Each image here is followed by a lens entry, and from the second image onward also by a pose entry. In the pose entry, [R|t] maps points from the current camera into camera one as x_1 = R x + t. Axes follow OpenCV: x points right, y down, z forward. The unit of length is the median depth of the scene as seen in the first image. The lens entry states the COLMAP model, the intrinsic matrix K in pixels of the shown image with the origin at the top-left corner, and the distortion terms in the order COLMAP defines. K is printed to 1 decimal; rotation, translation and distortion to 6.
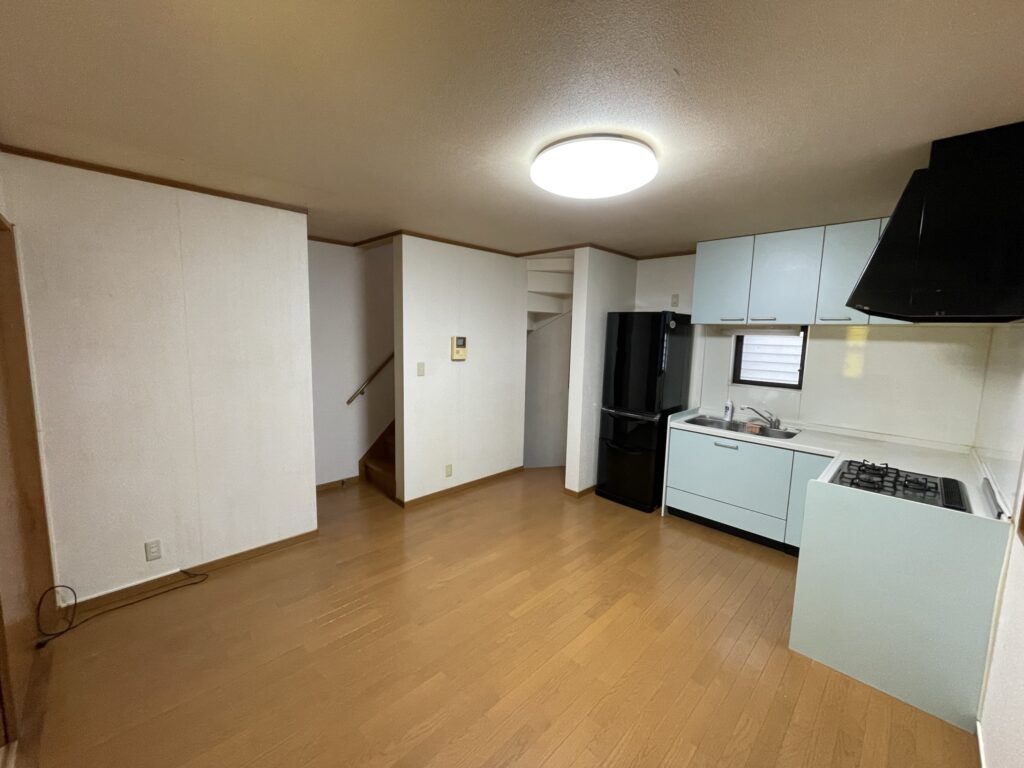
lens RADIAL K [[411.2, 0, 512.1], [0, 411.2, 382.0], [0, 0, 1]] dist [-0.004223, 0.000444]
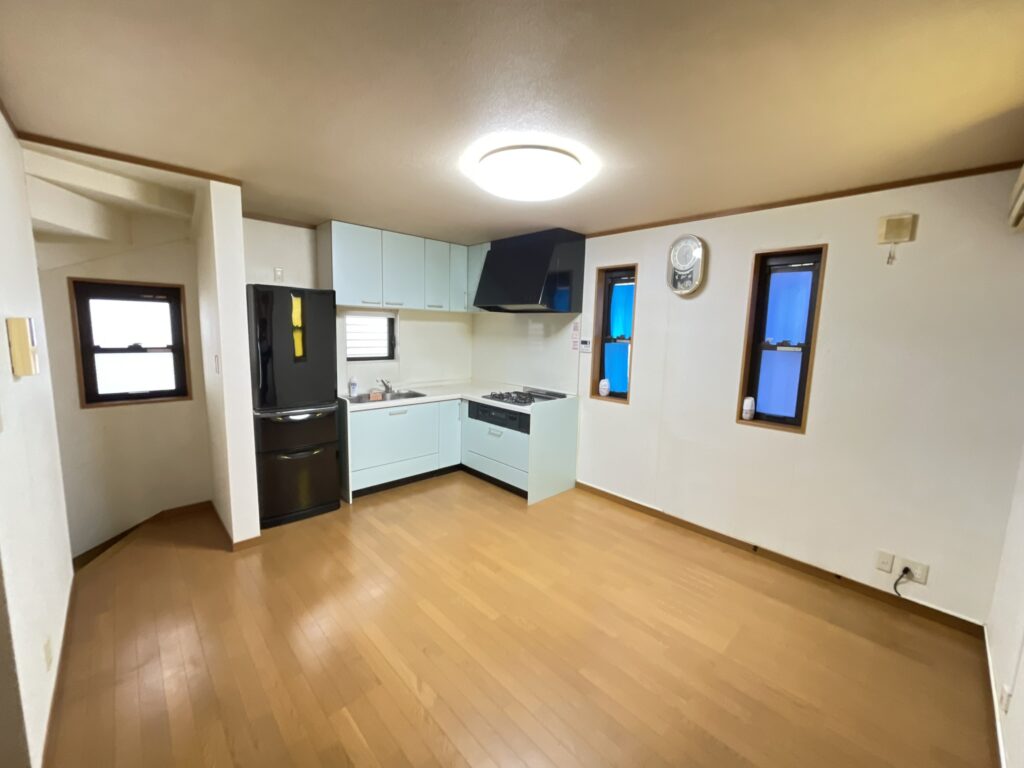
lens RADIAL K [[411.2, 0, 513.4], [0, 411.2, 378.9], [0, 0, 1]] dist [-0.004223, 0.000444]
pose [[0.028972, -0.148695, 0.988459, -0.564357], [0.092135, 0.985061, 0.145483, -0.072989], [-0.995325, 0.086857, 0.042239, 0.574594]]
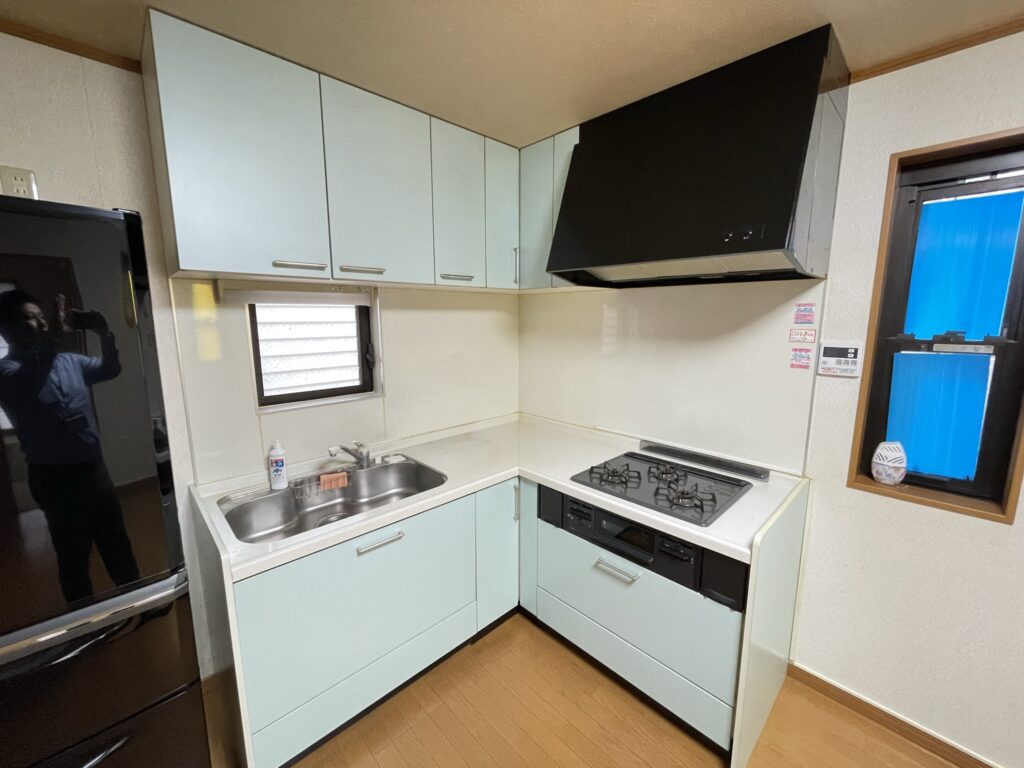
lens RADIAL K [[411.2, 0, 510.2], [0, 411.2, 379.9], [0, 0, 1]] dist [-0.004223, 0.000444]
pose [[0.026151, -0.181537, 0.983036, 0.096765], [0.120856, 0.976734, 0.177158, -0.083276], [-0.992325, 0.114173, 0.047483, 0.756530]]
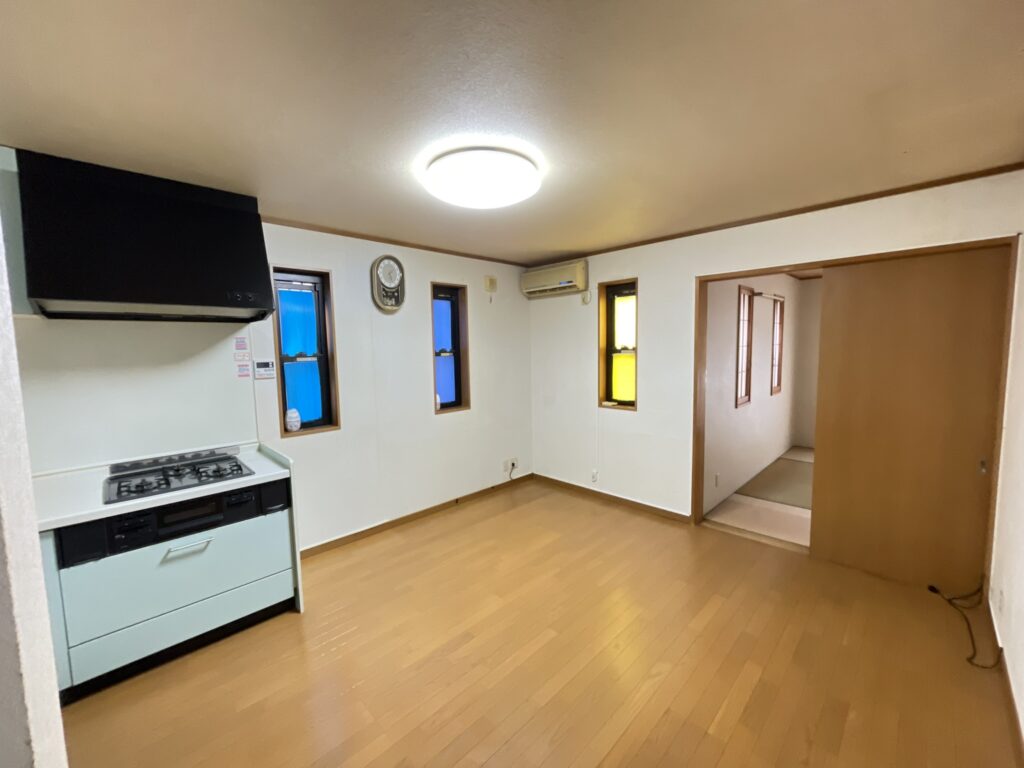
lens RADIAL K [[411.2, 0, 511.5], [0, 411.2, 381.3], [0, 0, 1]] dist [-0.004223, 0.000444]
pose [[-0.999834, -0.013053, 0.012750, 0.061662], [-0.010133, 0.978306, 0.206919, -0.128416], [-0.015174, 0.206756, -0.978275, 1.194662]]
